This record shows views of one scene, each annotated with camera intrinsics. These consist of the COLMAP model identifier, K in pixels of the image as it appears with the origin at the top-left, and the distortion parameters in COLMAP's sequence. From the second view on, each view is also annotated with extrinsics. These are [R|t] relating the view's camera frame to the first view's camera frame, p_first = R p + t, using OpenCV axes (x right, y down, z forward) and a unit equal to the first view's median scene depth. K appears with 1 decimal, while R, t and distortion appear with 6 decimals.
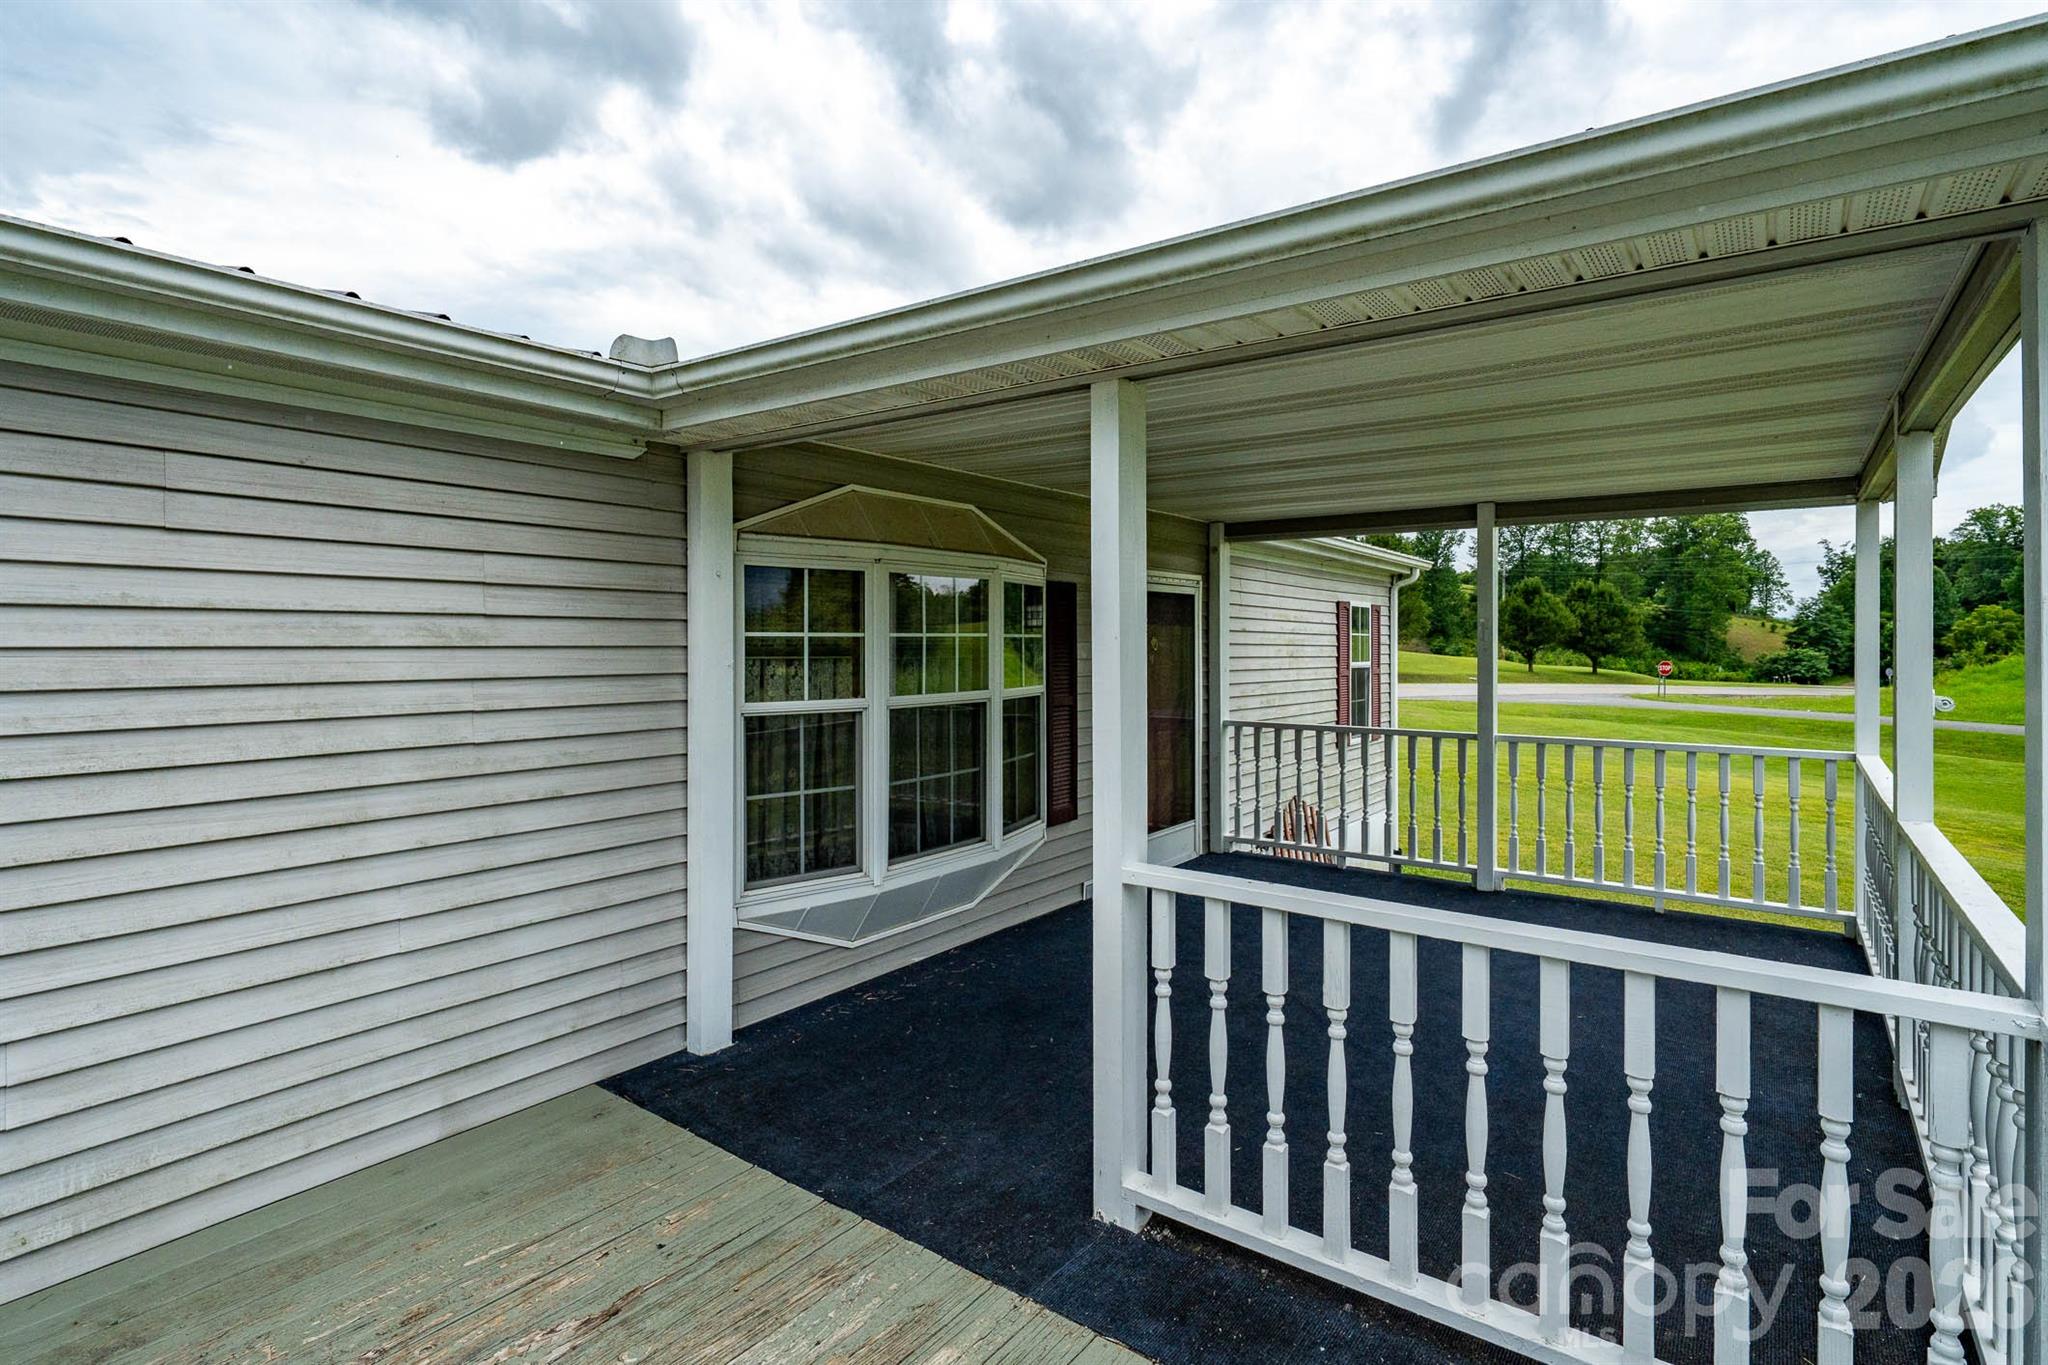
lens RADIAL K [[986.6, 0, 1055.3], [0, 986.6, 632.0], [0, 0, 1]] dist [0.000777, 0.000154]
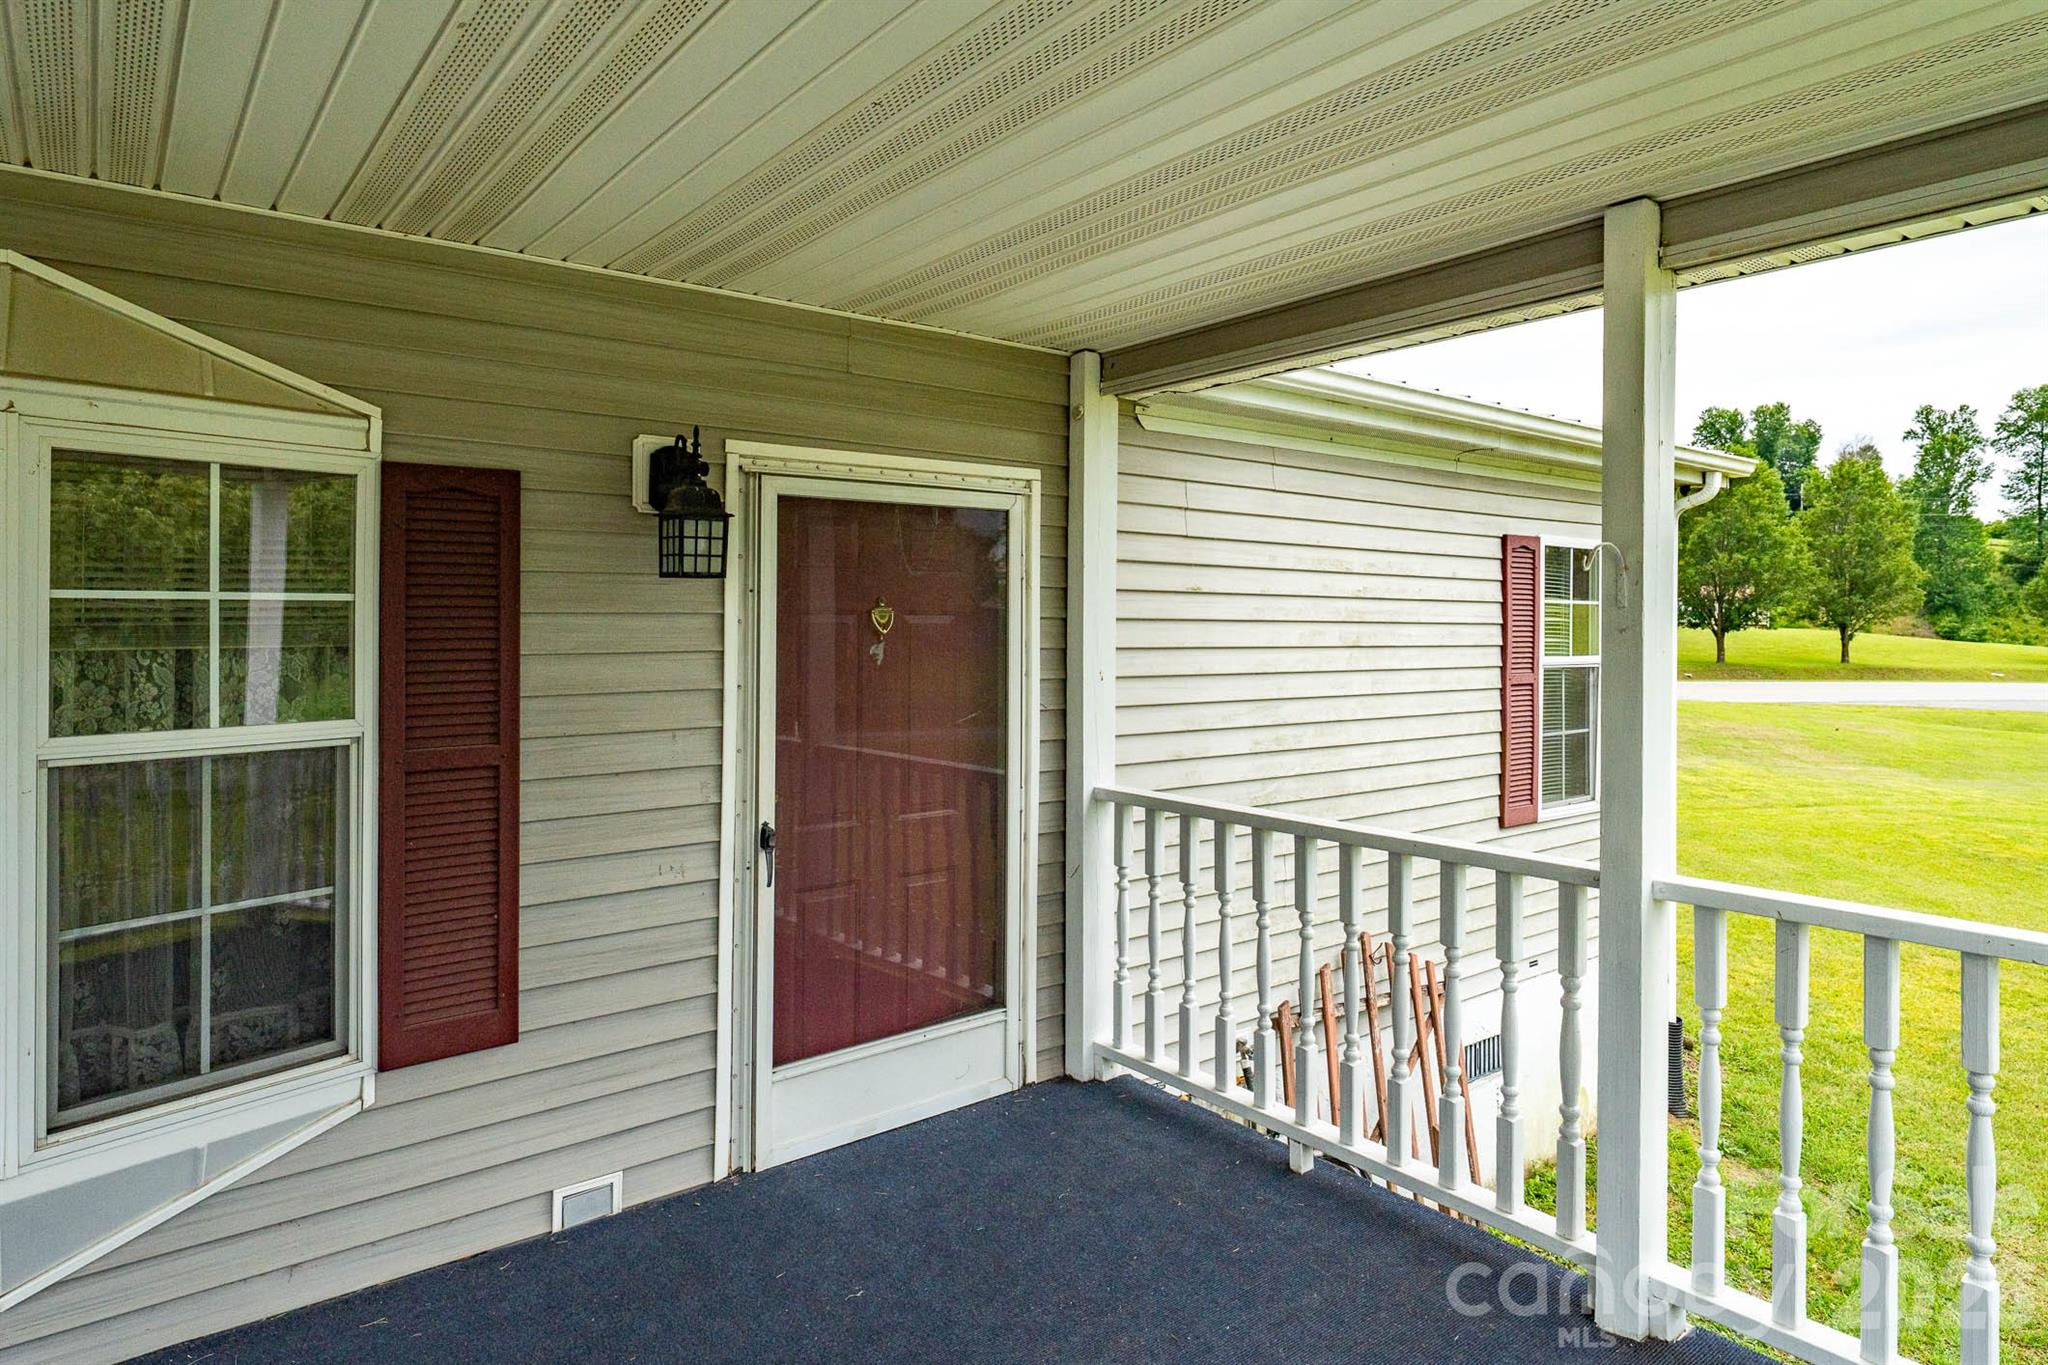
lens RADIAL K [[1206.1, 0, 1085.4], [0, 1206.1, 621.4], [0, 0, 1]] dist [0.005996, -0.000383]
pose [[0.968083, -0.004927, -0.250580, 0.309930], [0.006768, 0.999956, 0.006484, 0.009748], [0.250537, -0.007973, 0.968074, 0.465757]]
